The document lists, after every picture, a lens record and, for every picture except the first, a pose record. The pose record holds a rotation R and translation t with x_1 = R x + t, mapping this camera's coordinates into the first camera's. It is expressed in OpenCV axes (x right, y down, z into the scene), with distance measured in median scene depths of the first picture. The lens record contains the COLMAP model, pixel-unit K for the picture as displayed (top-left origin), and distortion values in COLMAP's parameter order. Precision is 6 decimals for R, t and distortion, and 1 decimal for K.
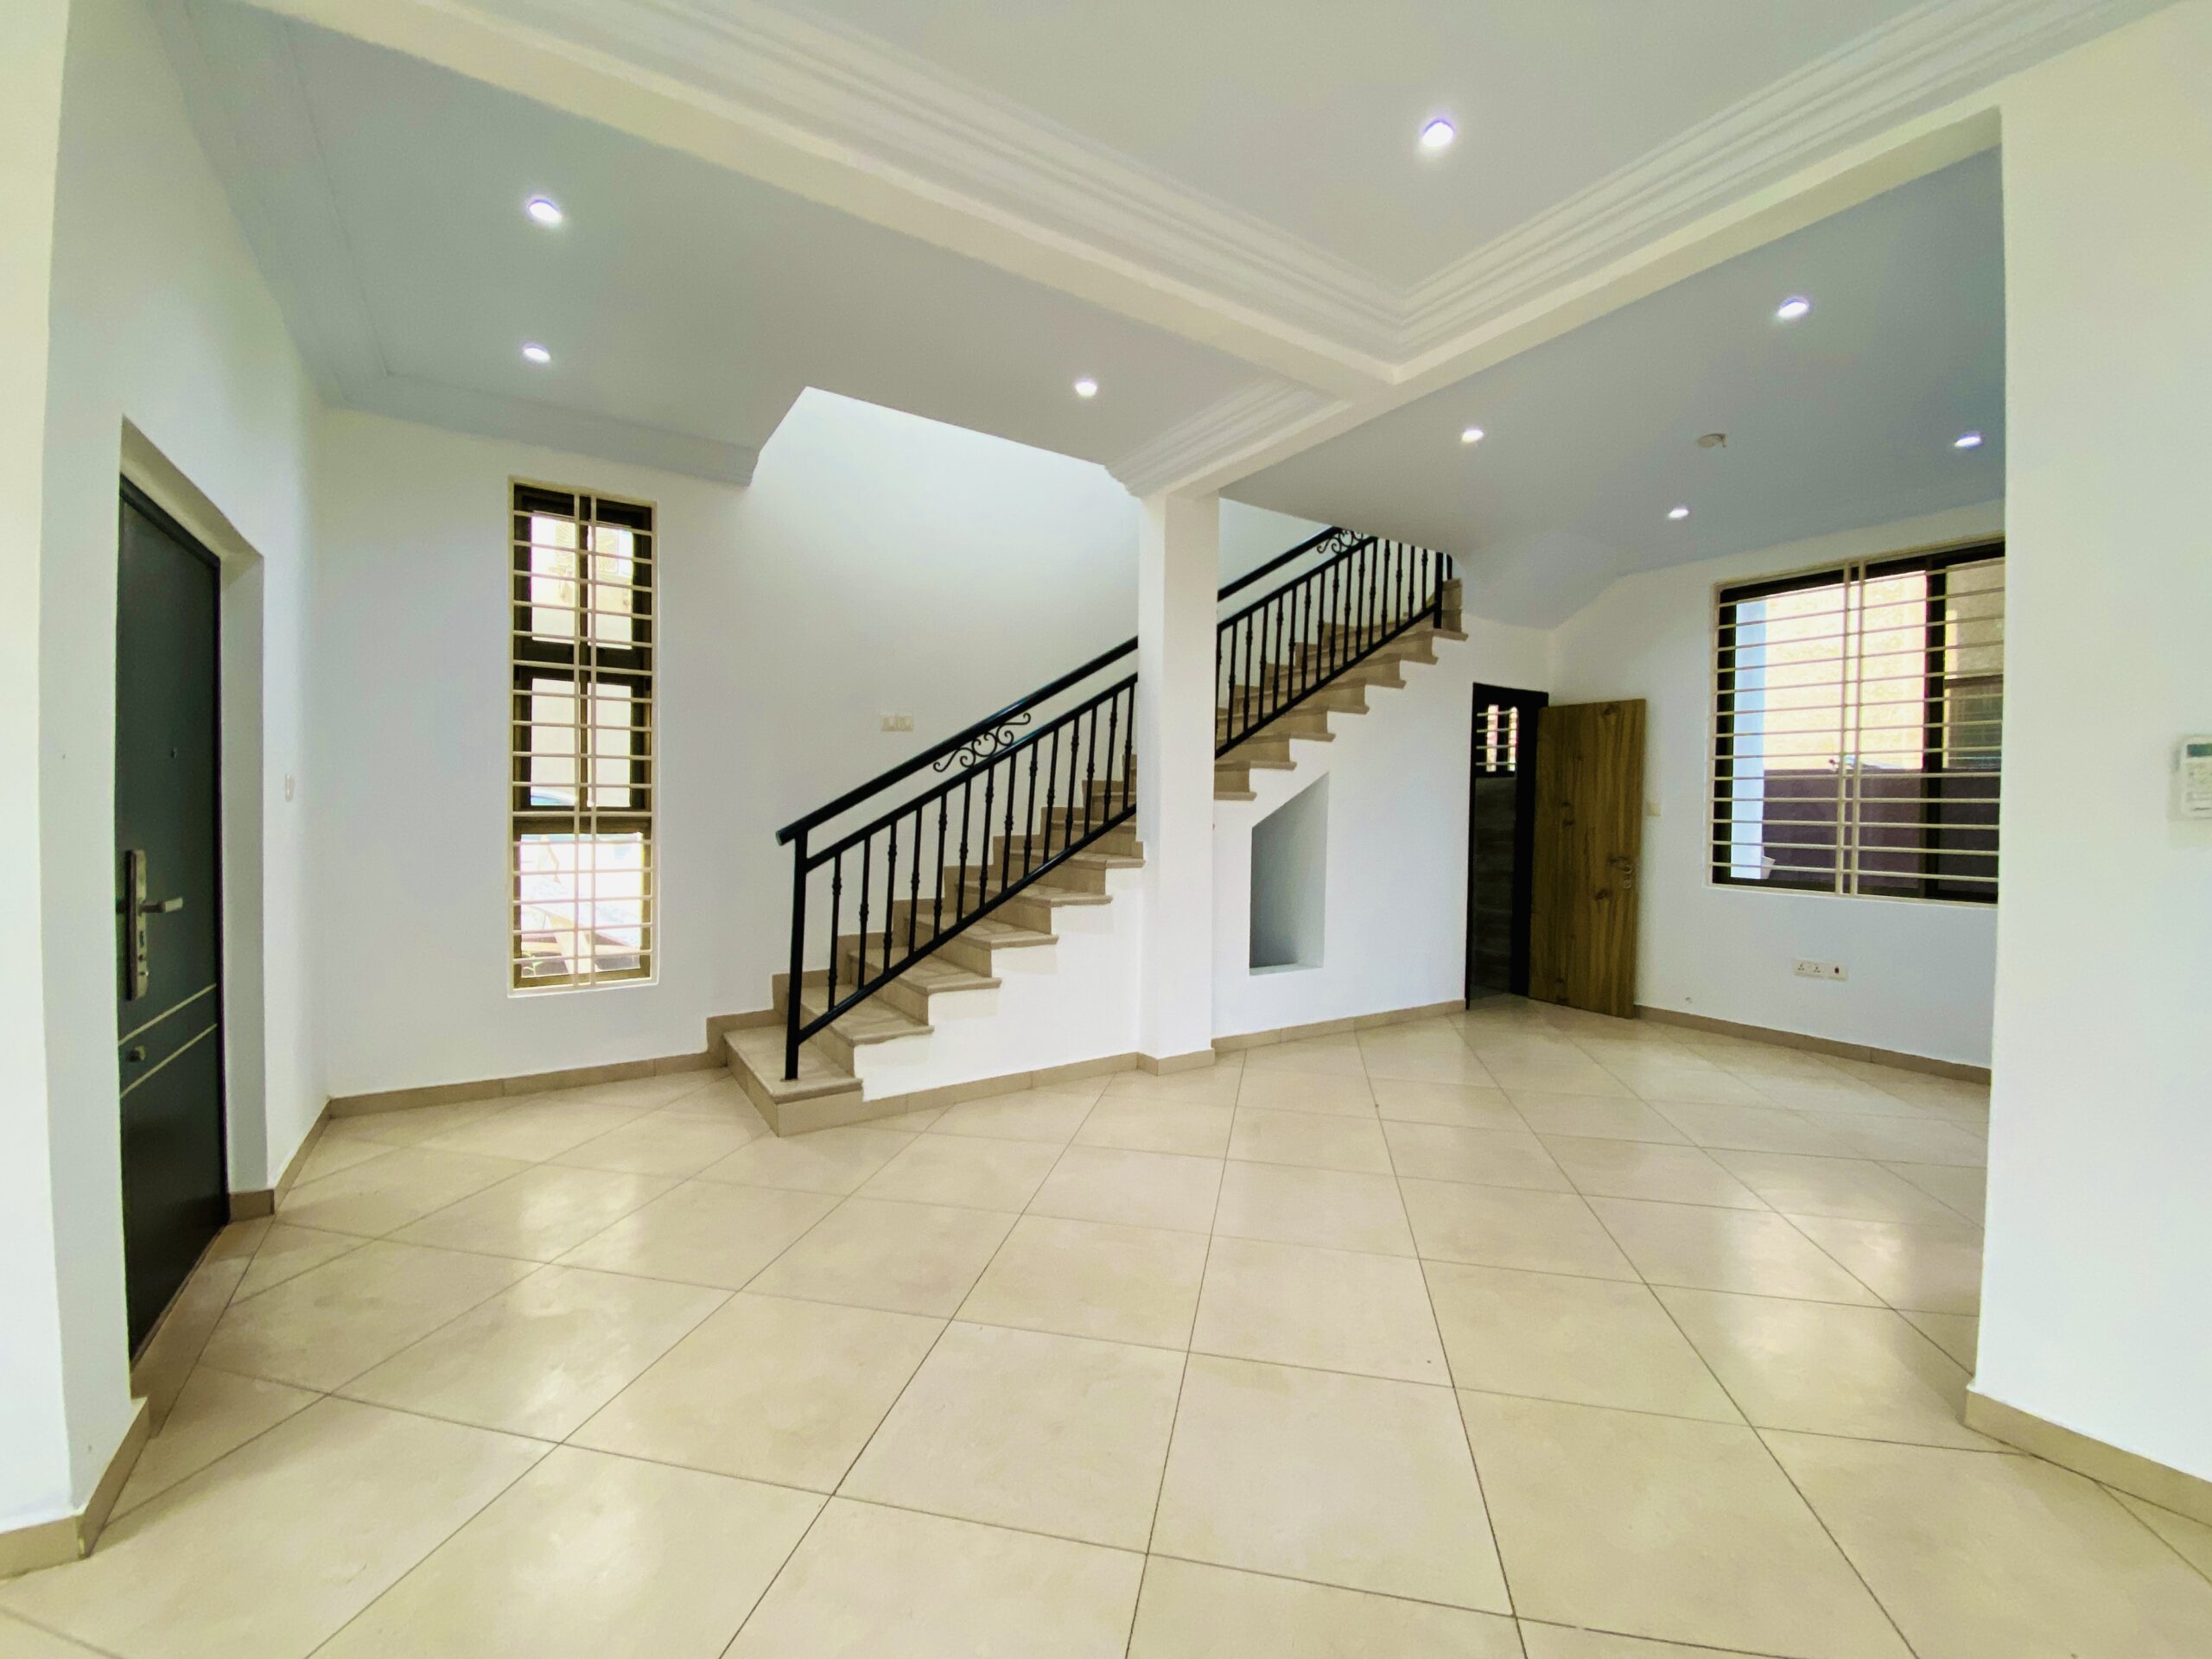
lens RADIAL K [[911.7, 0, 1093.3], [0, 911.7, 830.8], [0, 0, 1]] dist [0.067061, -0.049521]
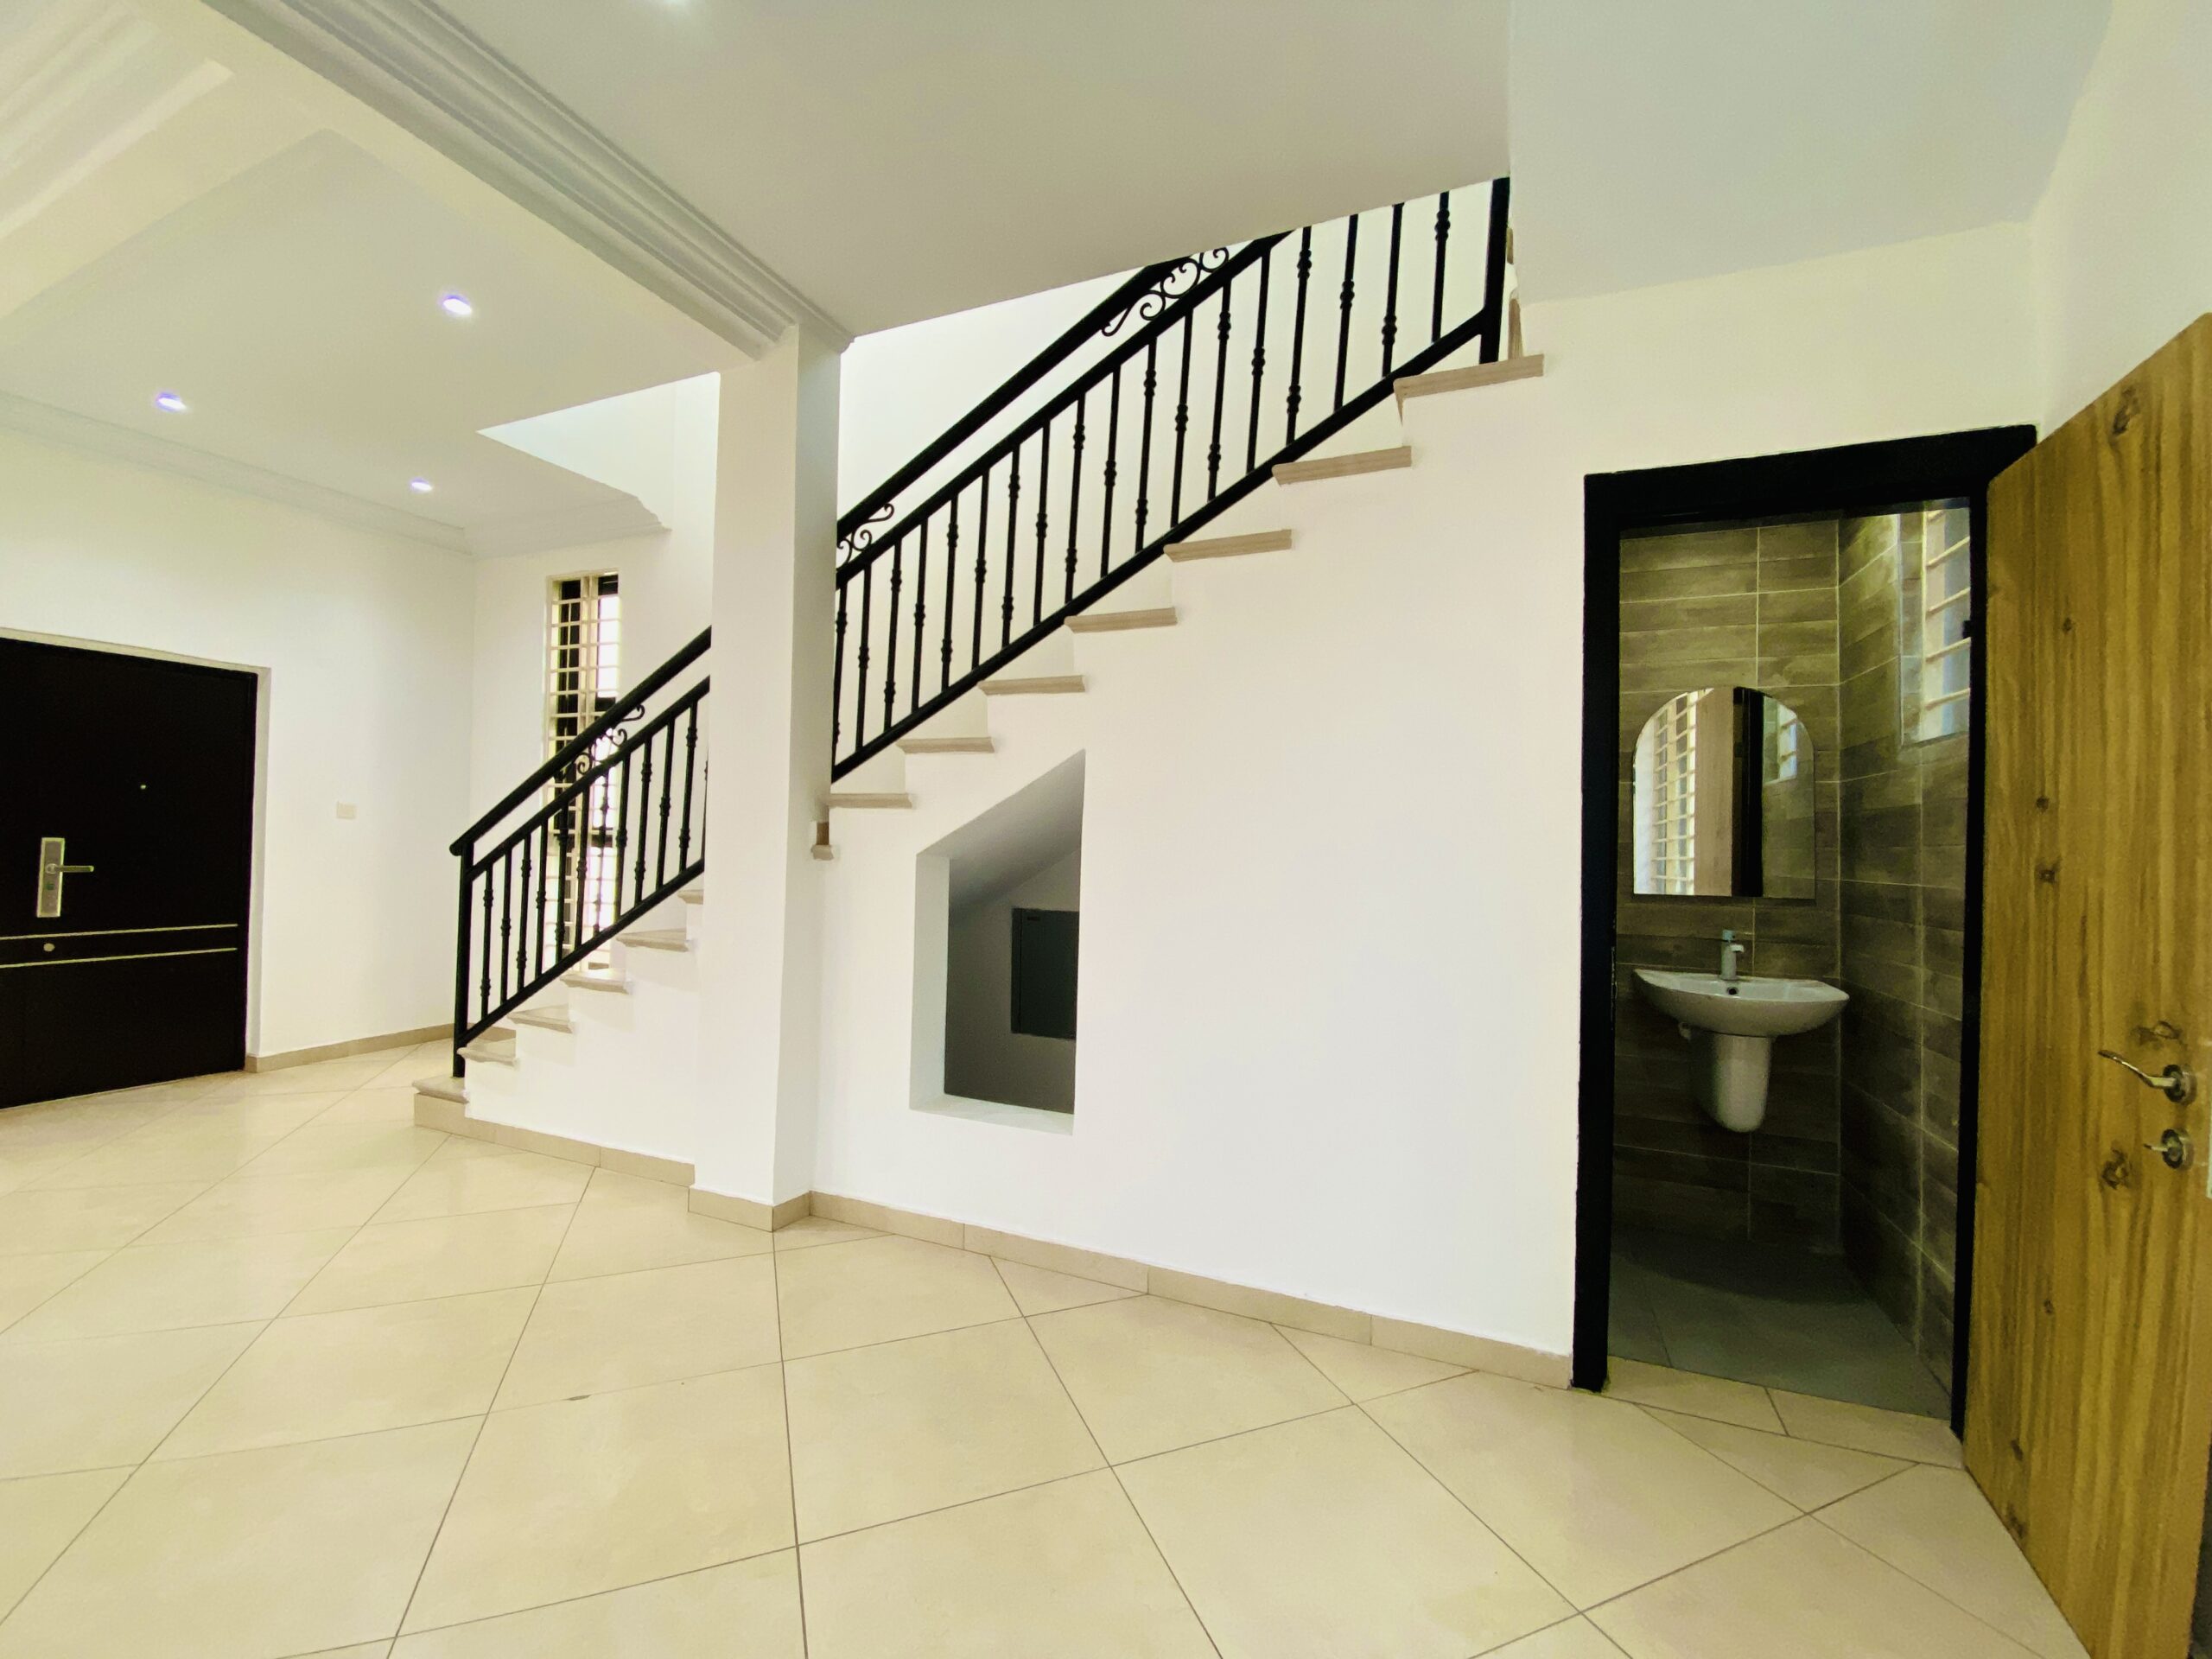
lens RADIAL K [[891.7, 0, 1109.3], [0, 891.7, 827.2], [0, 0, 1]] dist [0.016405, -0.017700]
pose [[0.559927, -0.010429, -0.828476, 0.788310], [-0.034520, 0.998759, -0.035903, -0.004653], [0.827822, 0.048702, 0.558872, 0.863478]]
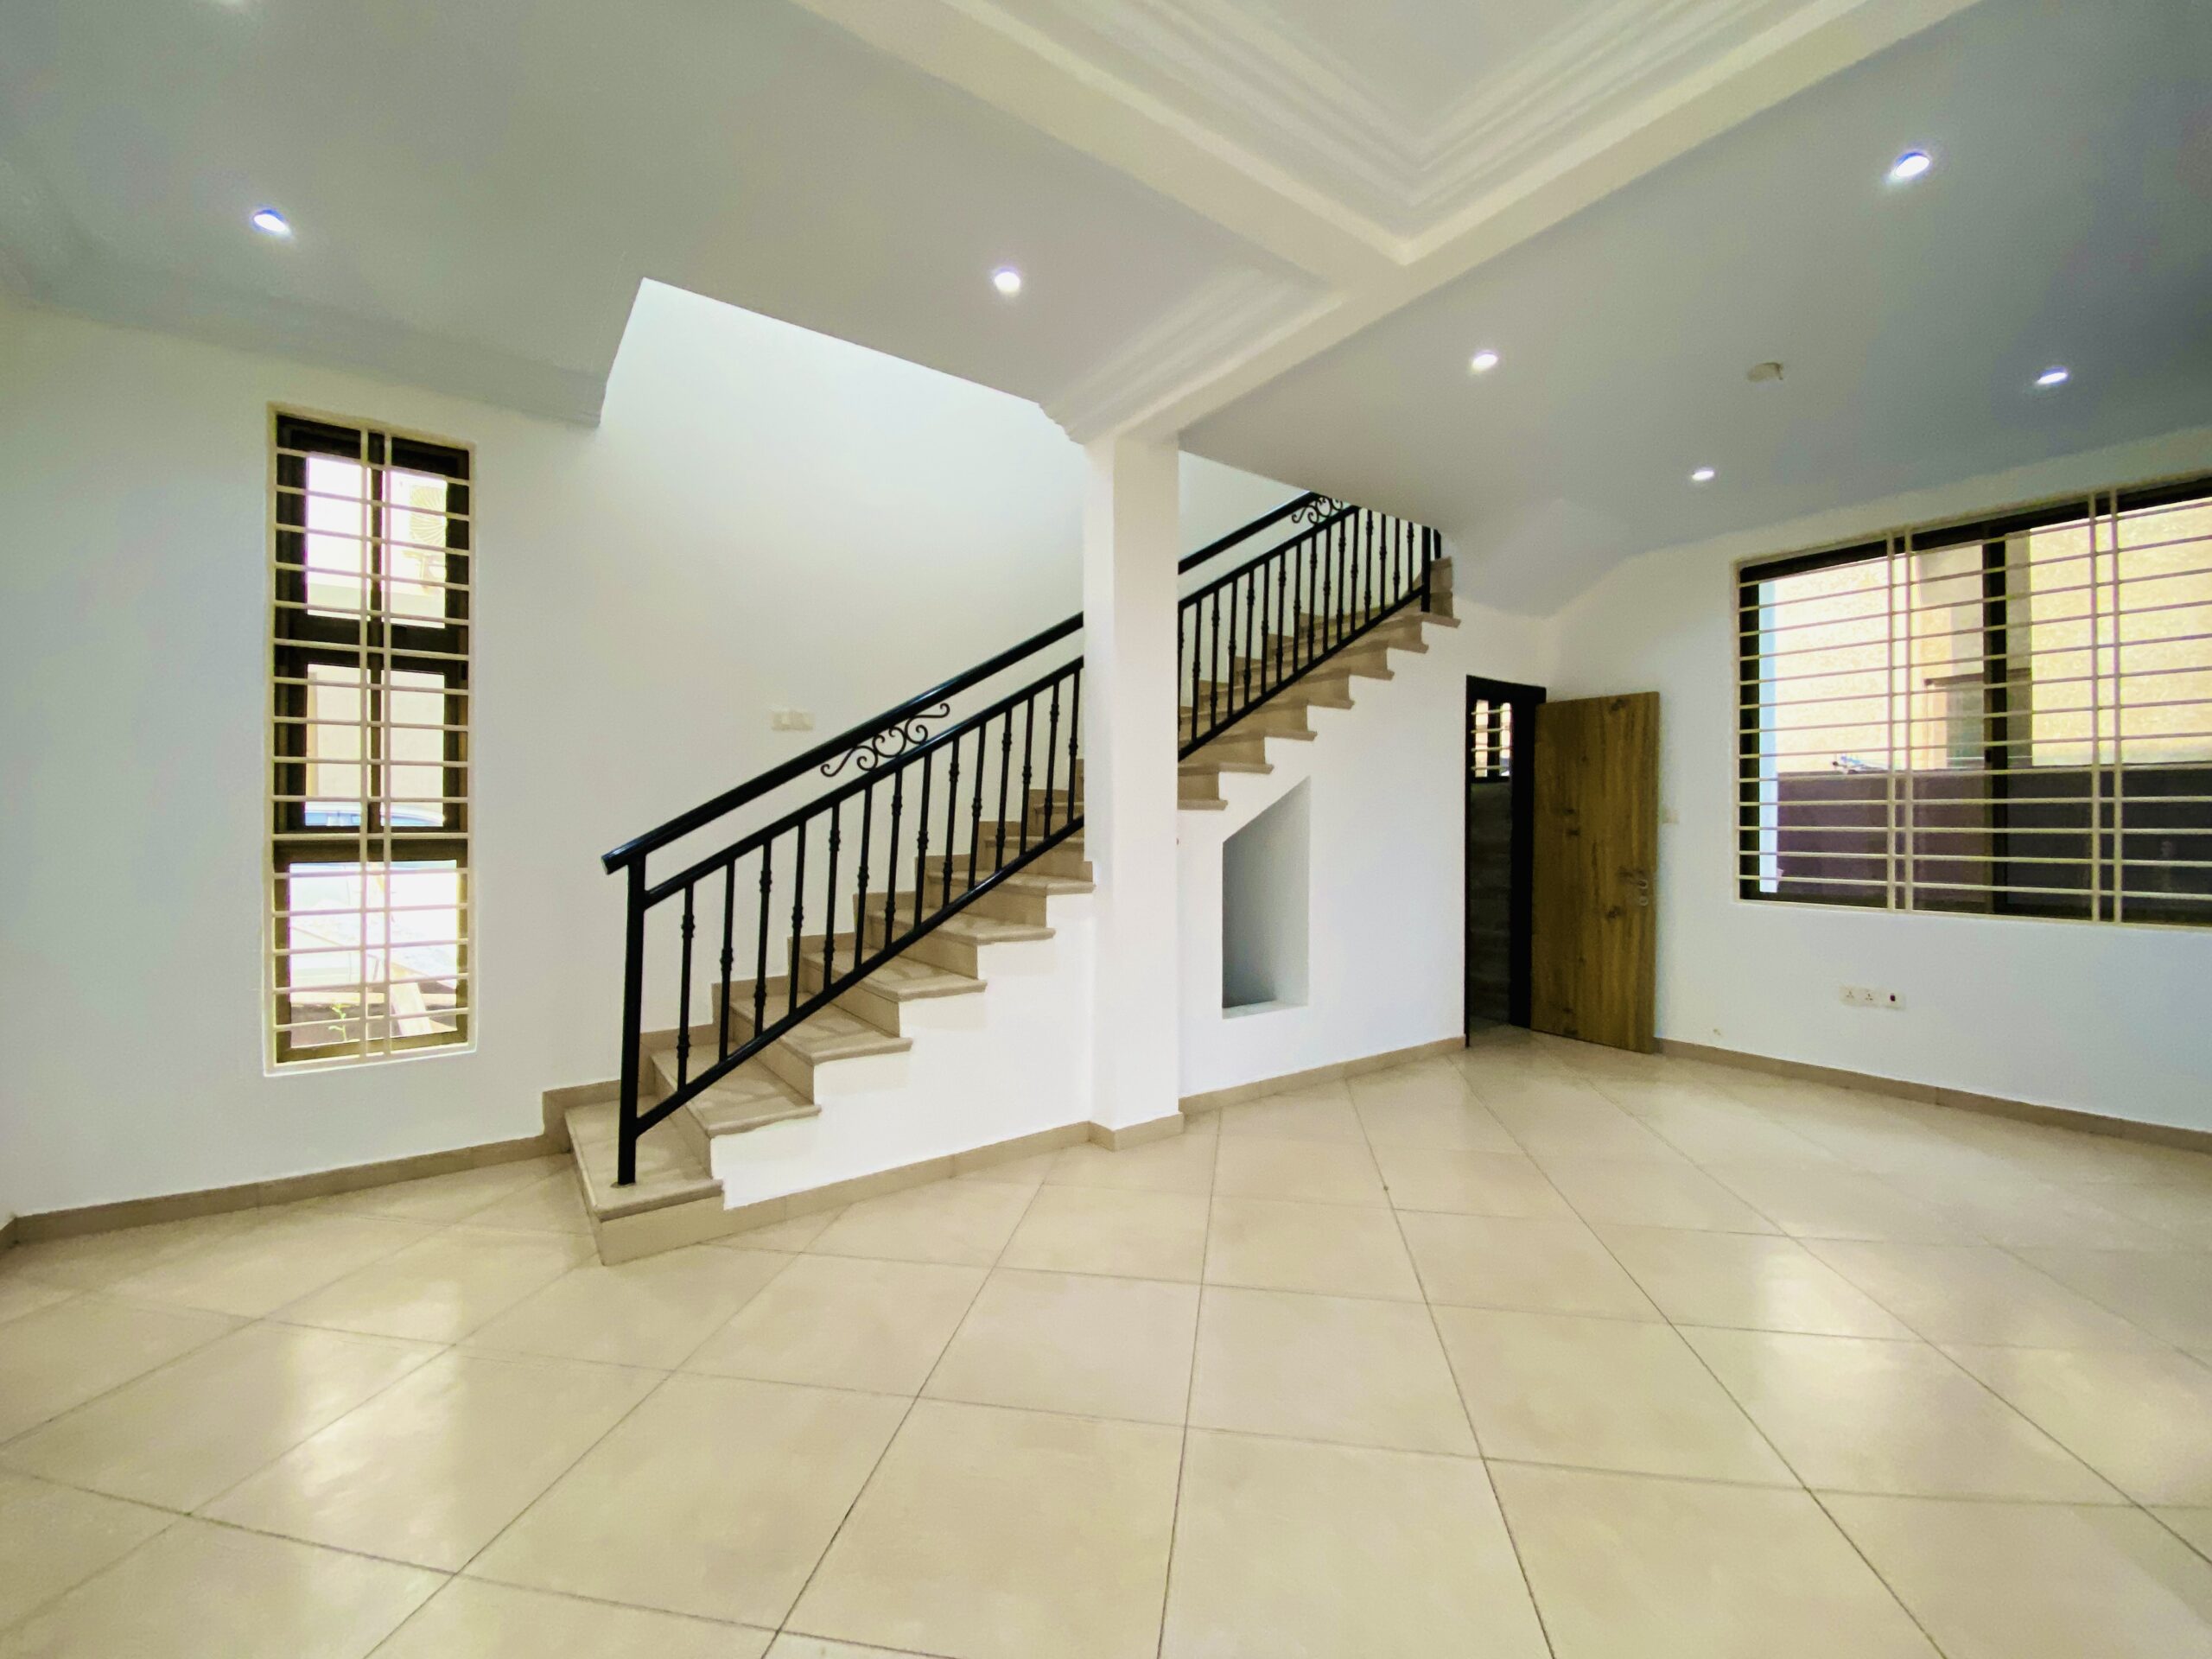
lens RADIAL K [[888.6, 0, 1088.3], [0, 888.6, 830.4], [0, 0, 1]] dist [0.058799, -0.041421]
pose [[0.999306, -0.012423, 0.035105, 0.023463], [0.013079, 0.999743, -0.018529, -0.000904], [-0.034865, 0.018976, 0.999212, 0.205271]]
